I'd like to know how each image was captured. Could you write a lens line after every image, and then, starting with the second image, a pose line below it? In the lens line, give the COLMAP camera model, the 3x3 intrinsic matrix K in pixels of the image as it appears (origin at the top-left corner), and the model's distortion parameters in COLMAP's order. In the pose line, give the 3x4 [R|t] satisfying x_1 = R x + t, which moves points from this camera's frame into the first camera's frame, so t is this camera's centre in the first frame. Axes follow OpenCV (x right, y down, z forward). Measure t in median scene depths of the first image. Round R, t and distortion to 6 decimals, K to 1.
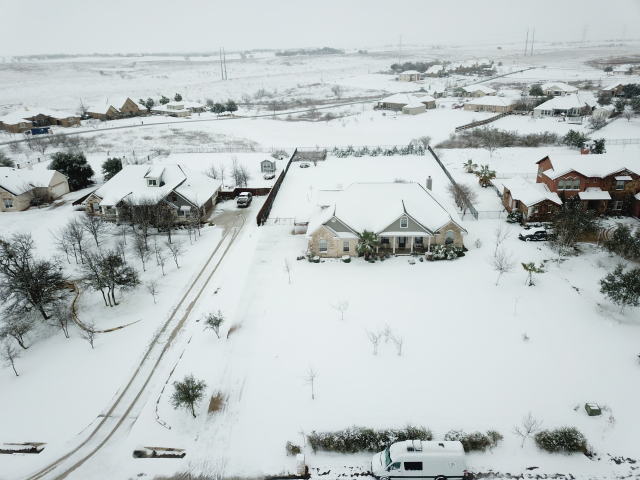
lens RADIAL K [[484.3, 0, 318.4], [0, 484.3, 238.6], [0, 0, 1]] dist [0.032176, -0.034460]
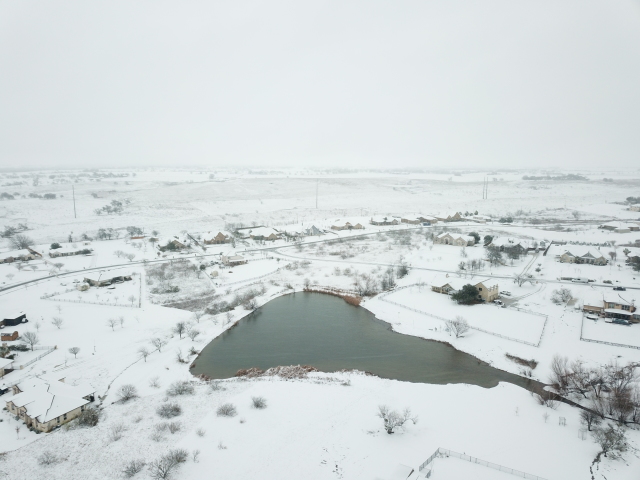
lens RADIAL K [[484.3, 0, 318.4], [0, 484.3, 238.6], [0, 0, 1]] dist [0.032176, -0.034460]
pose [[0.896089, 0.100164, -0.432425, -0.025017], [-0.189324, 0.967393, -0.168245, 0.255493], [0.401473, 0.232631, 0.885834, -0.952791]]
